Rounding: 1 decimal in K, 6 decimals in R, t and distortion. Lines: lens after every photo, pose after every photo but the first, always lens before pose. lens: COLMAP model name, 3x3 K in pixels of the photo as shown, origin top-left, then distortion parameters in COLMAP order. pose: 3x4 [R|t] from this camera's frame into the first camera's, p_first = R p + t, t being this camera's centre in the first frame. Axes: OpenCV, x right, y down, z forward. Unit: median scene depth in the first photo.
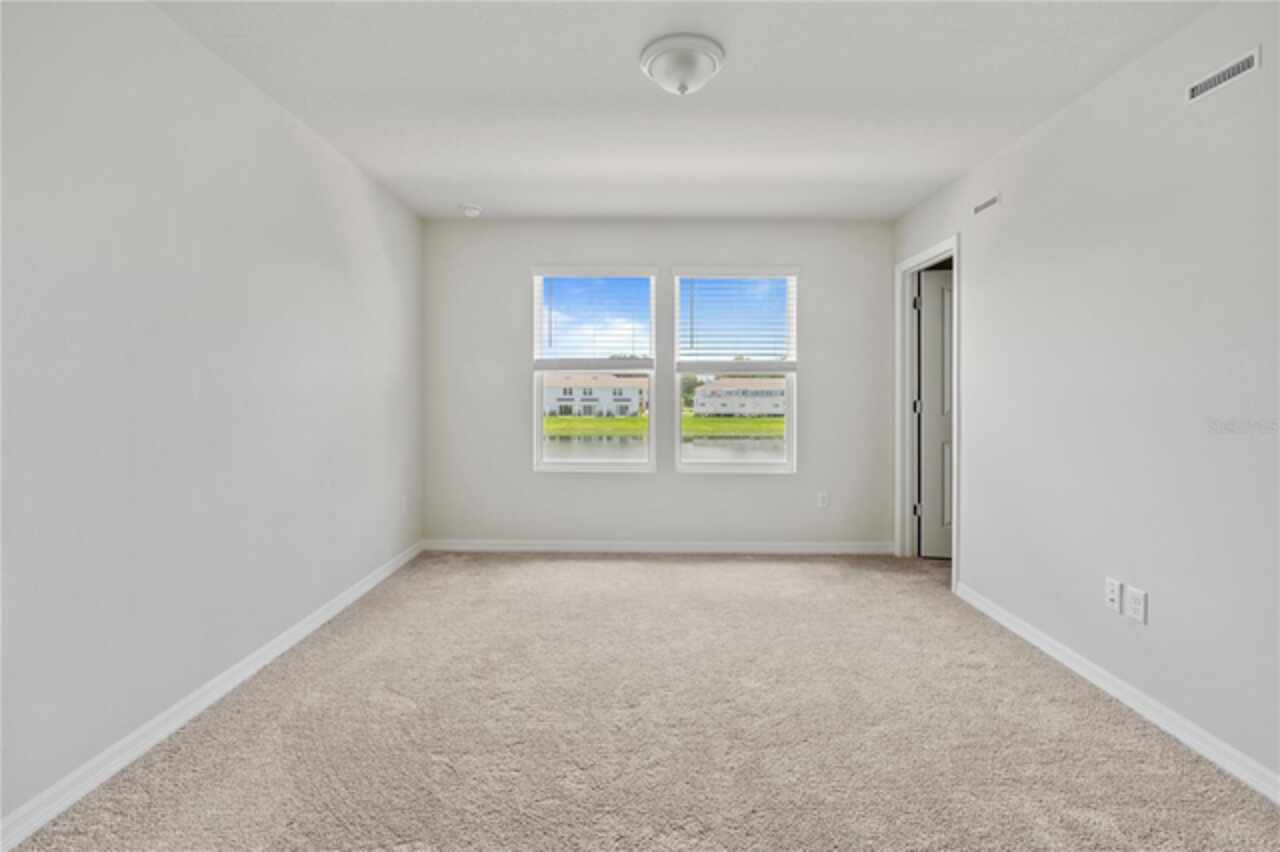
lens RADIAL K [[565.8, 0, 641.9], [0, 565.8, 403.3], [0, 0, 1]] dist [0.000035, 0.000468]
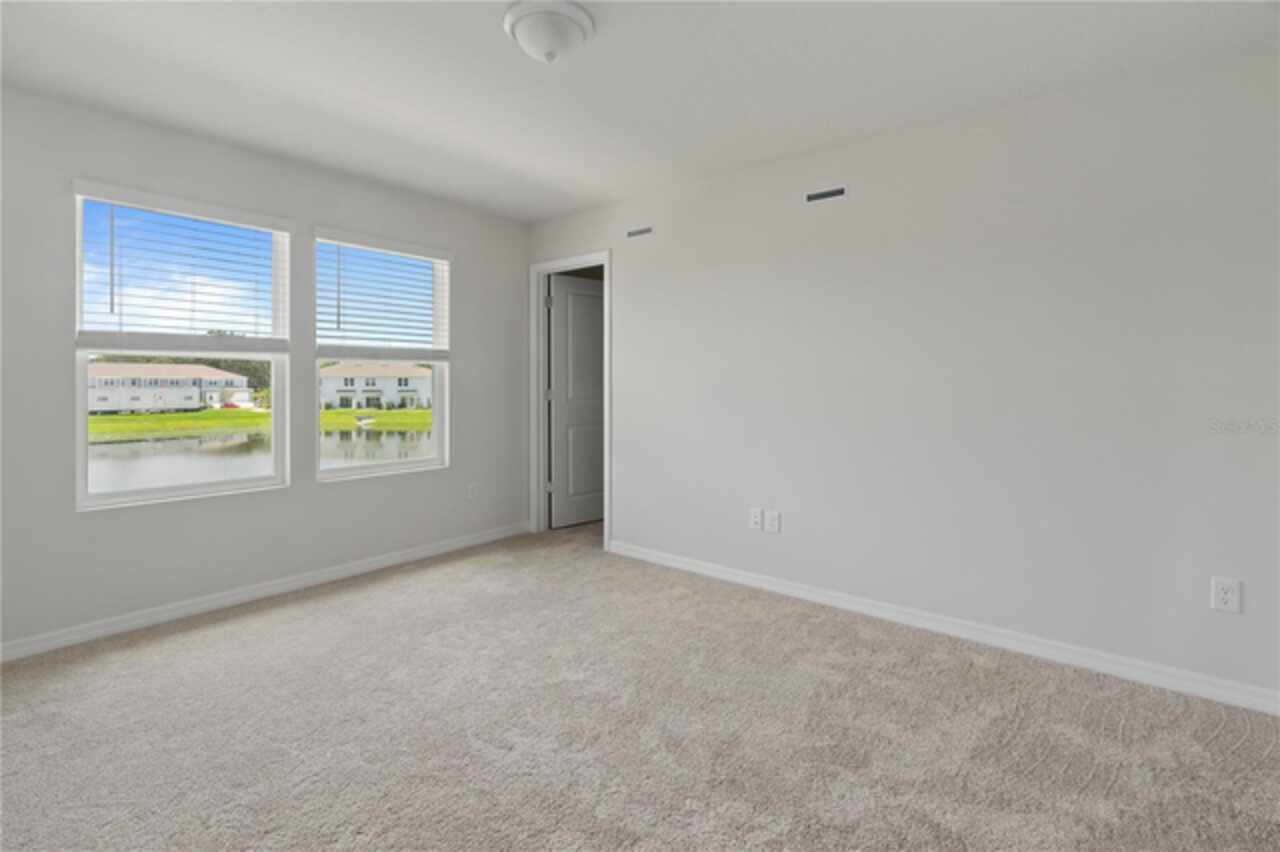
lens RADIAL K [[582.4, 0, 603.1], [0, 582.4, 380.0], [0, 0, 1]] dist [-0.008364, 0.000471]
pose [[0.657671, 0.000581, 0.753305, -0.367830], [0.016419, 0.999751, -0.015105, -0.004759], [-0.753126, 0.022303, 0.657498, 0.189724]]
